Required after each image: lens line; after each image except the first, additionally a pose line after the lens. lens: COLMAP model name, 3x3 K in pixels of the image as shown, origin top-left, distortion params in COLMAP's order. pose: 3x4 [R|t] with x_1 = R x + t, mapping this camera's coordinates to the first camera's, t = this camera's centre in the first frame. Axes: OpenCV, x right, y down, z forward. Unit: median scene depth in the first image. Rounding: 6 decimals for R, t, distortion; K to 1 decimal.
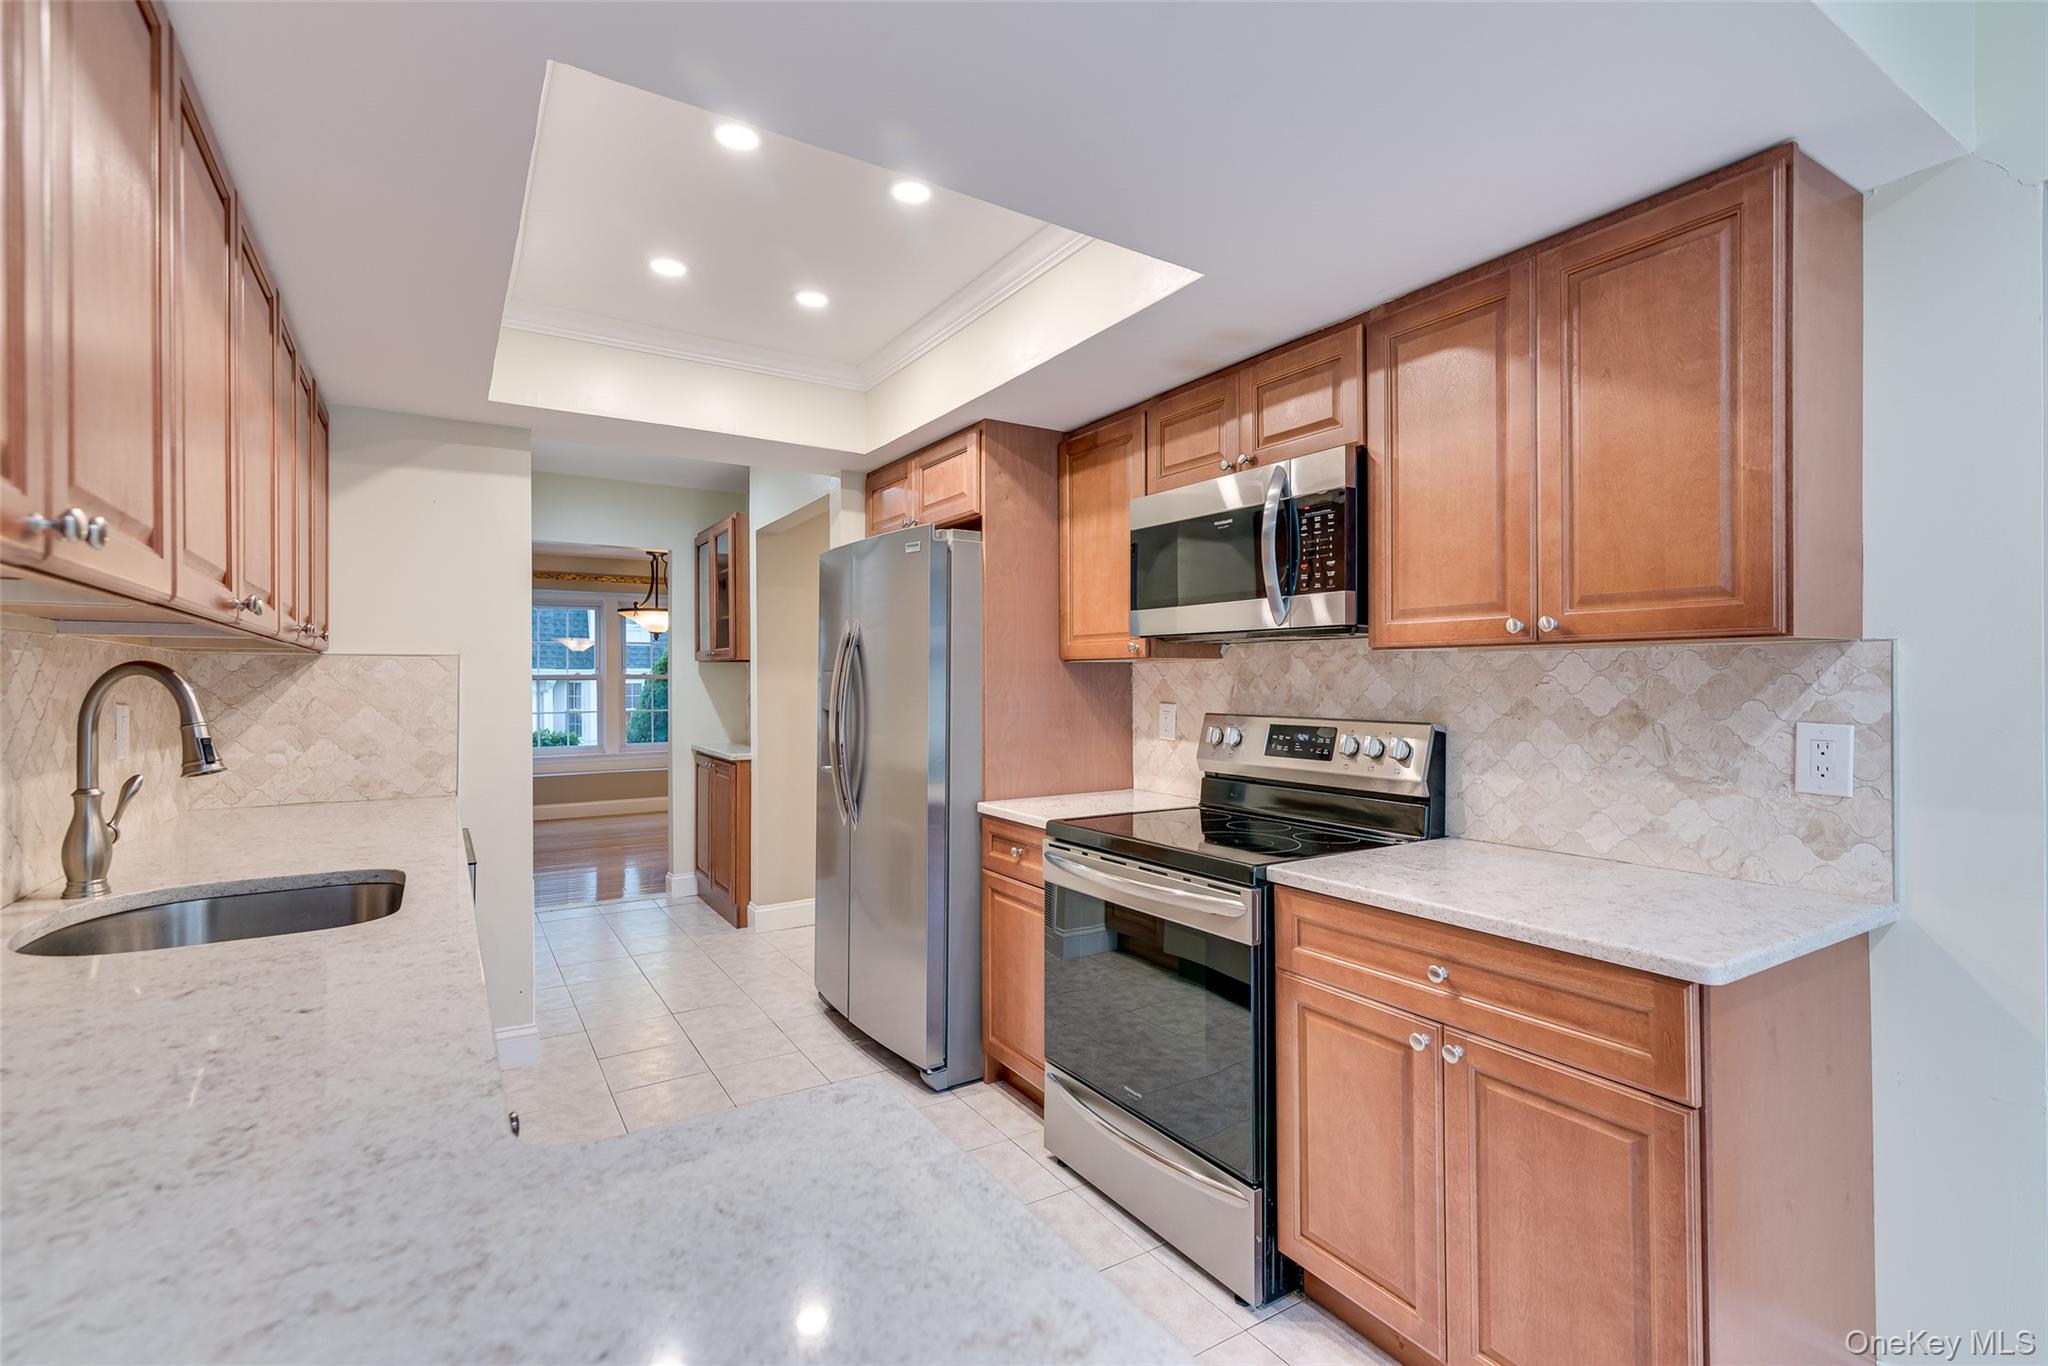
lens RADIAL K [[941.6, 0, 1025.1], [0, 941.6, 681.1], [0, 0, 1]] dist [0.019772, -0.000027]
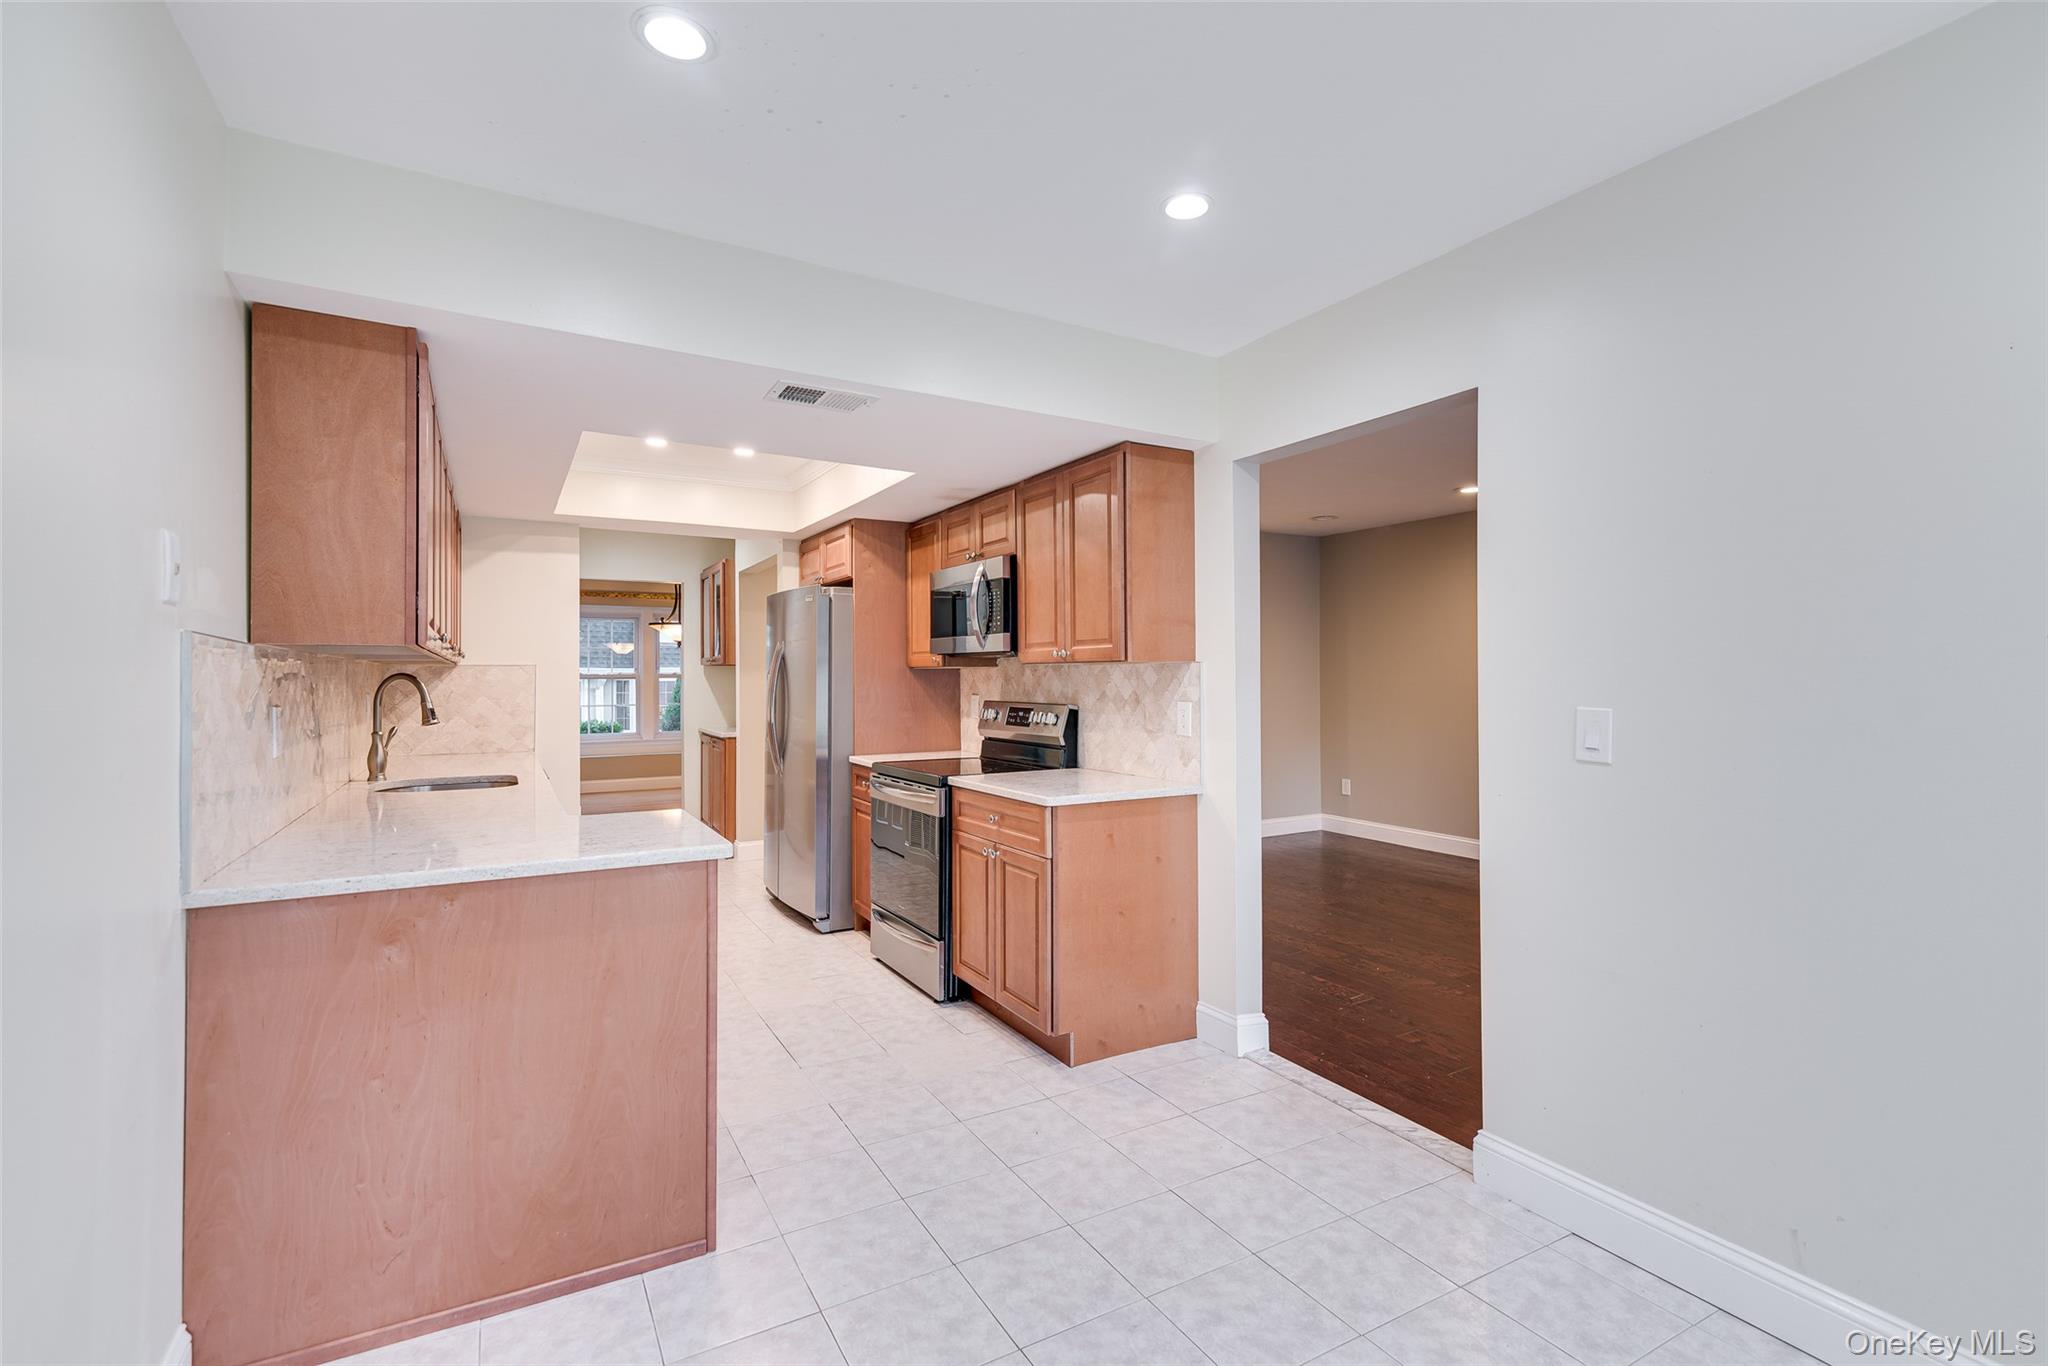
lens RADIAL K [[941.6, 0, 1024.6], [0, 941.6, 674.1], [0, 0, 1]] dist [0.019772, -0.000027]
pose [[0.998941, -0.001210, -0.046004, 0.344016], [0.001000, 0.999989, -0.004576, -0.004066], [0.046009, 0.004525, 0.998931, -0.634955]]
